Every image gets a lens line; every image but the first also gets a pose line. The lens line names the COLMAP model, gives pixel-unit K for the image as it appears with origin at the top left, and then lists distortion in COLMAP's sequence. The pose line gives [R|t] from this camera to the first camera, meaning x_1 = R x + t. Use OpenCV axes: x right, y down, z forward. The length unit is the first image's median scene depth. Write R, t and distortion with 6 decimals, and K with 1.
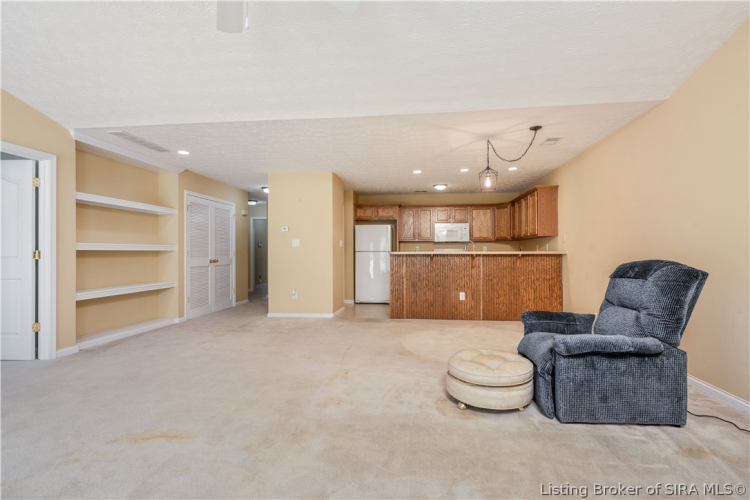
lens RADIAL K [[359.9, 0, 375.0], [0, 359.9, 250.0], [0, 0, 1]] dist [-0.000010, -0.000052]
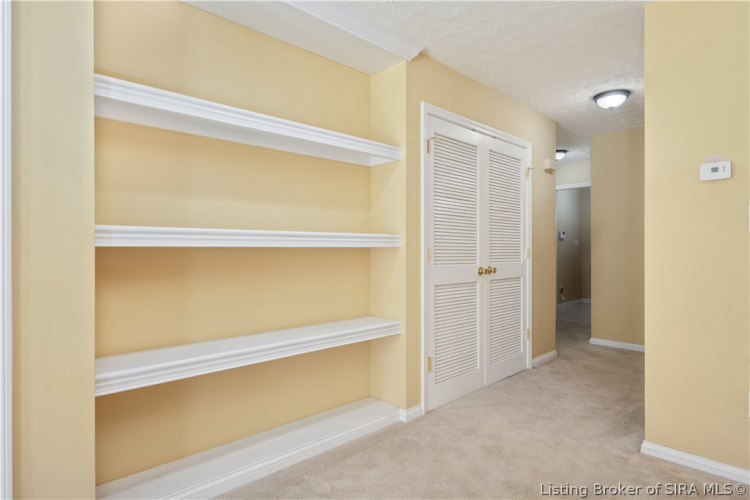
lens RADIAL K [[418.3, 0, 375.0], [0, 418.3, 250.0], [0, 0, 1]] dist [-0.002590, -0.000299]
pose [[0.775941, 0.004602, -0.630788, -0.256660], [0.001858, 0.999952, 0.009580, 0.000410], [0.630802, -0.008606, 0.775896, 0.573309]]
